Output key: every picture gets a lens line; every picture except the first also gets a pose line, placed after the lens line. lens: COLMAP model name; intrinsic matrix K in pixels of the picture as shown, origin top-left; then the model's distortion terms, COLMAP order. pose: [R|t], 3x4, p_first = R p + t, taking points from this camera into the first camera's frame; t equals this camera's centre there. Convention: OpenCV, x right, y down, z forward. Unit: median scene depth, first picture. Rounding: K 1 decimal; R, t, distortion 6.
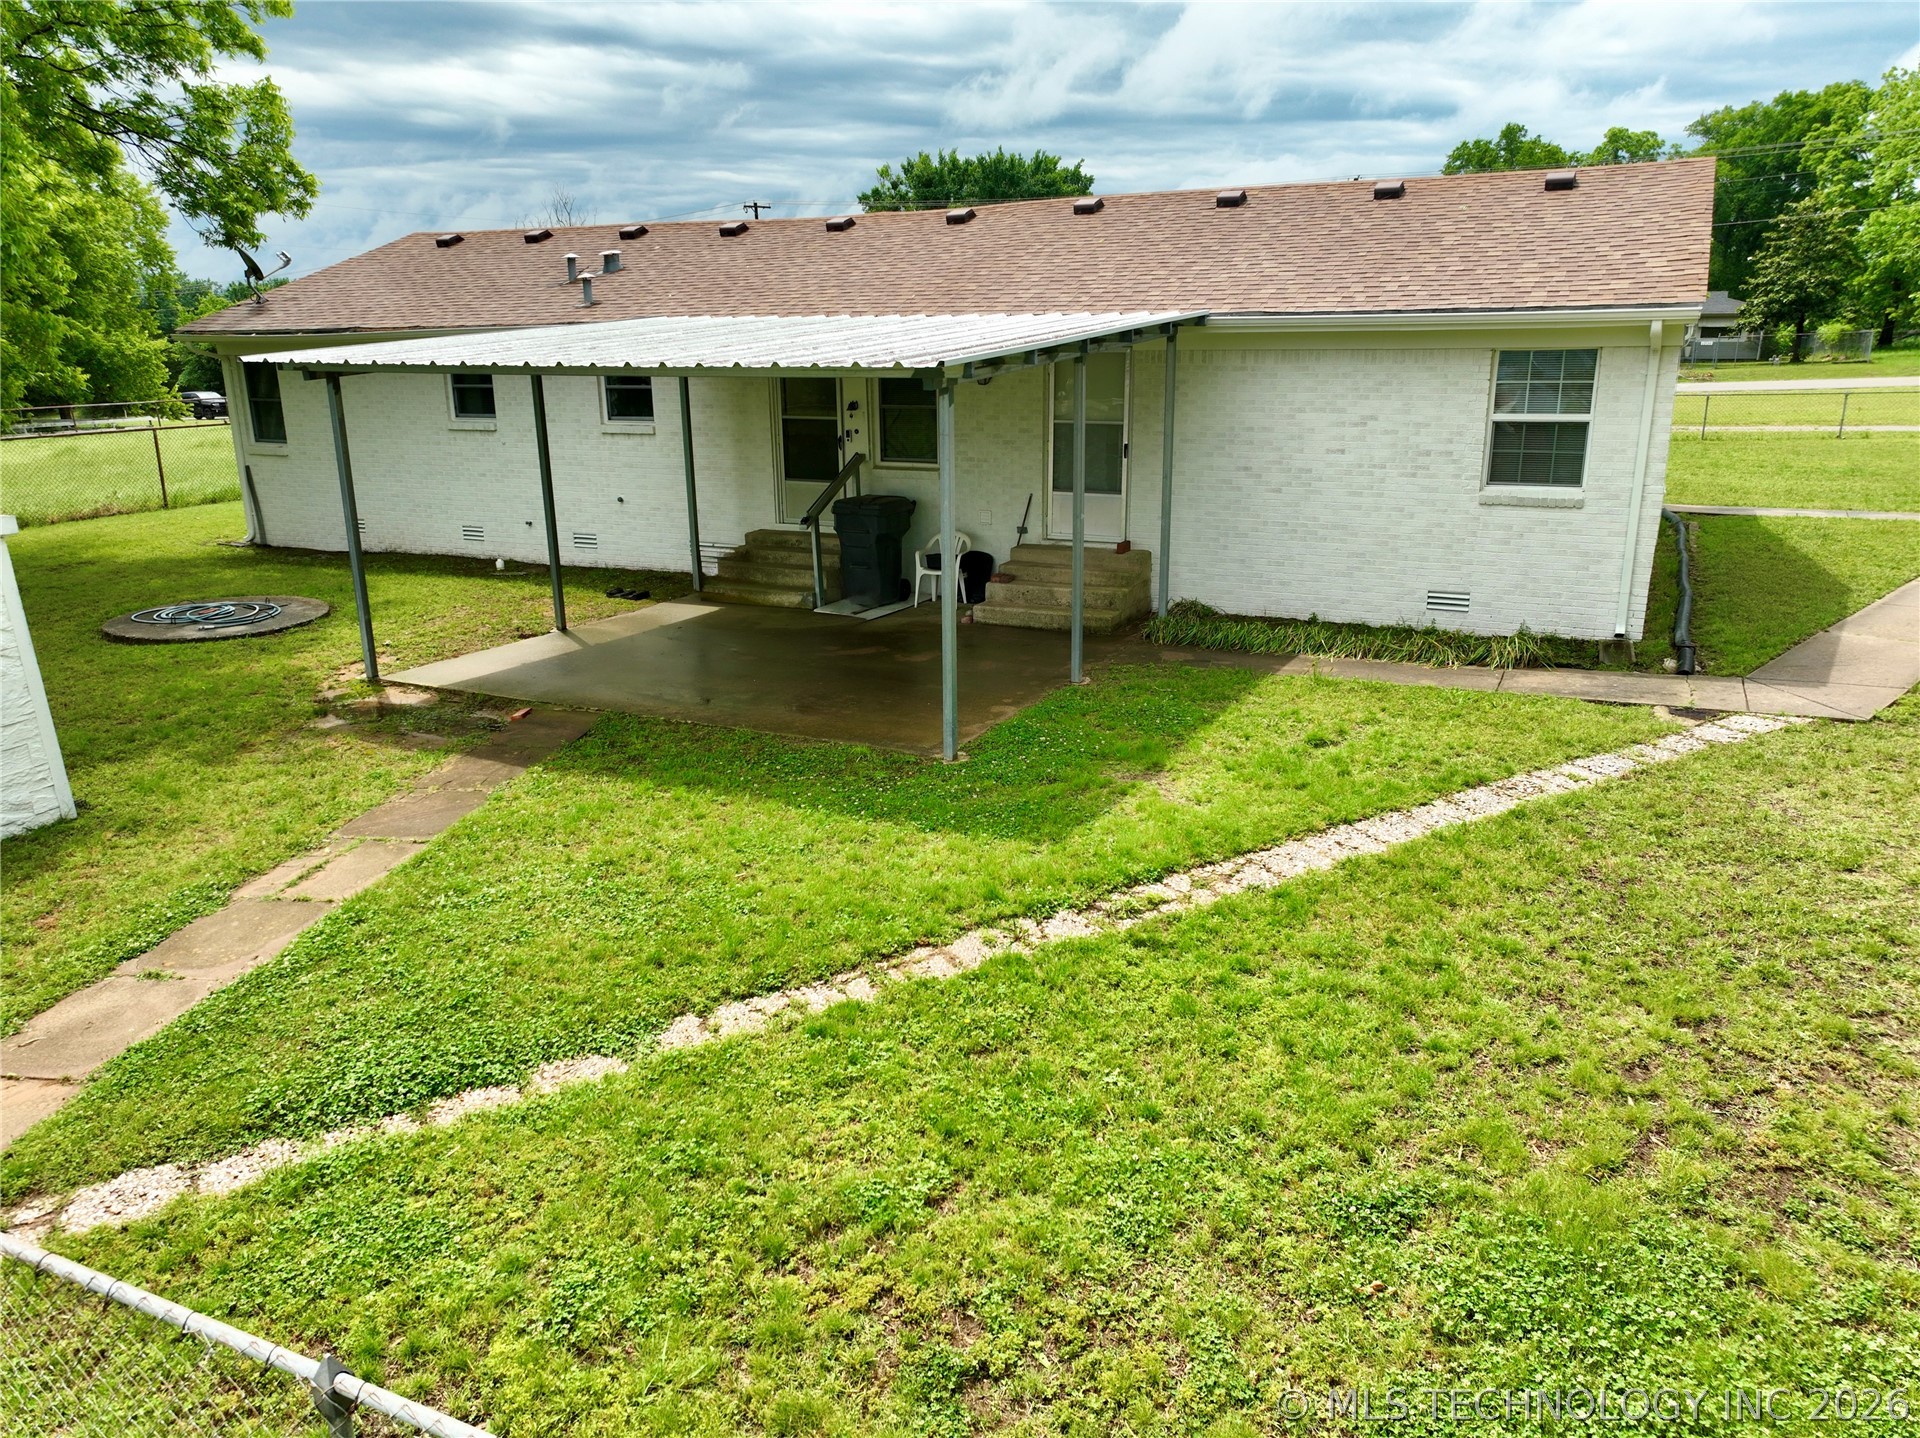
lens RADIAL K [[1356.8, 0, 959.3], [0, 1356.8, 715.8], [0, 0, 1]] dist [-0.010595, 0.033729]
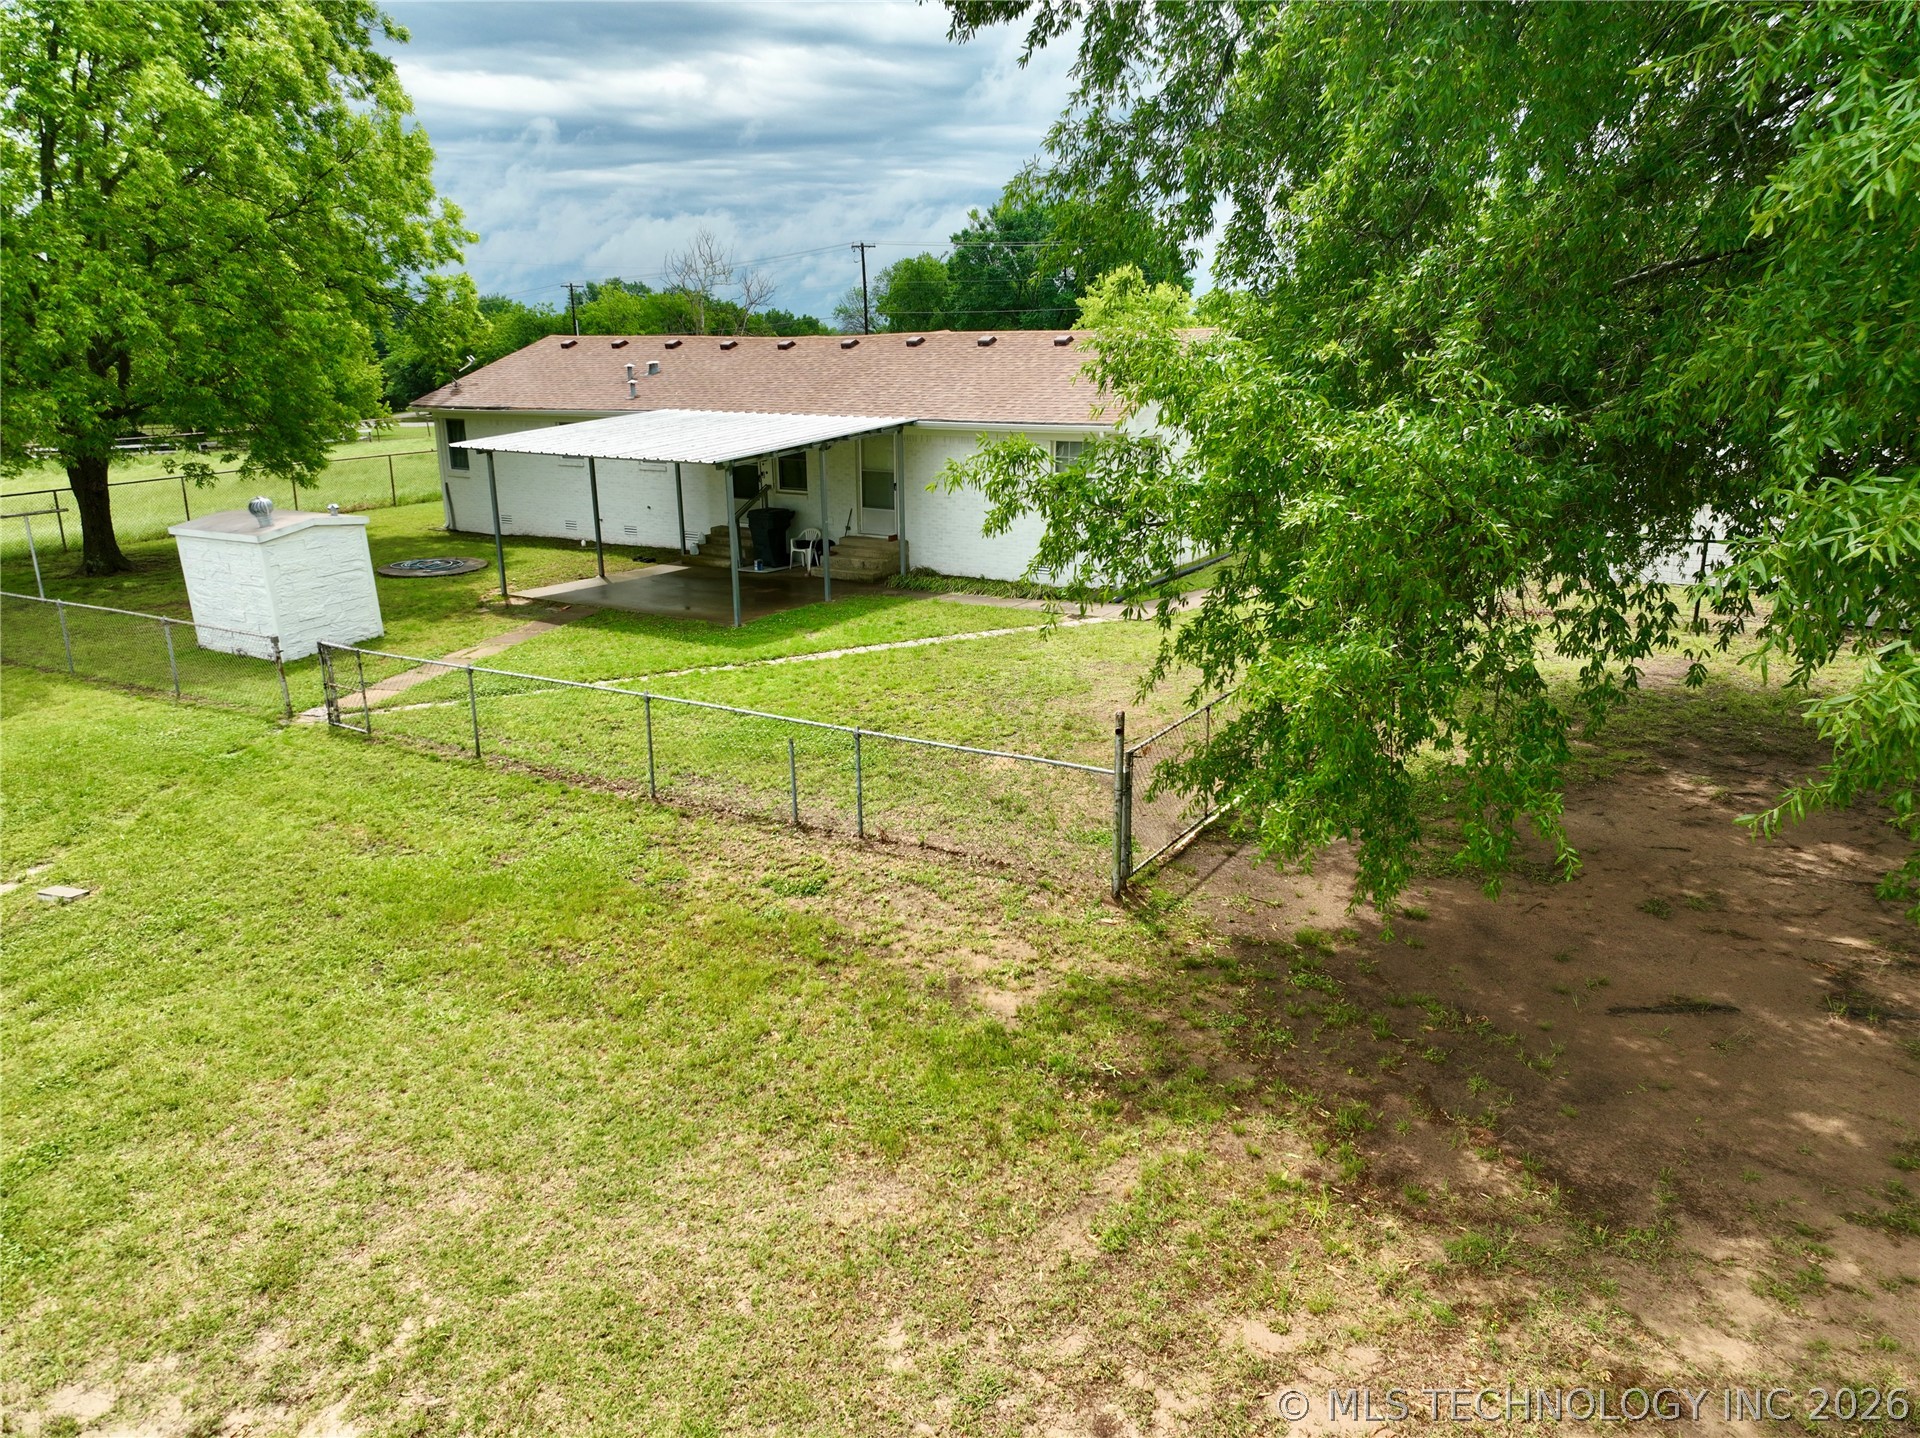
lens RADIAL K [[1351.8, 0, 960.0], [0, 1351.8, 719.0], [0, 0, 1]] dist [0.006409, 0.006906]
pose [[0.993449, 0.030770, -0.110053, 0.432993], [-0.030163, 0.999519, 0.007180, 0.111200], [0.110221, -0.003813, 0.993900, -0.862725]]
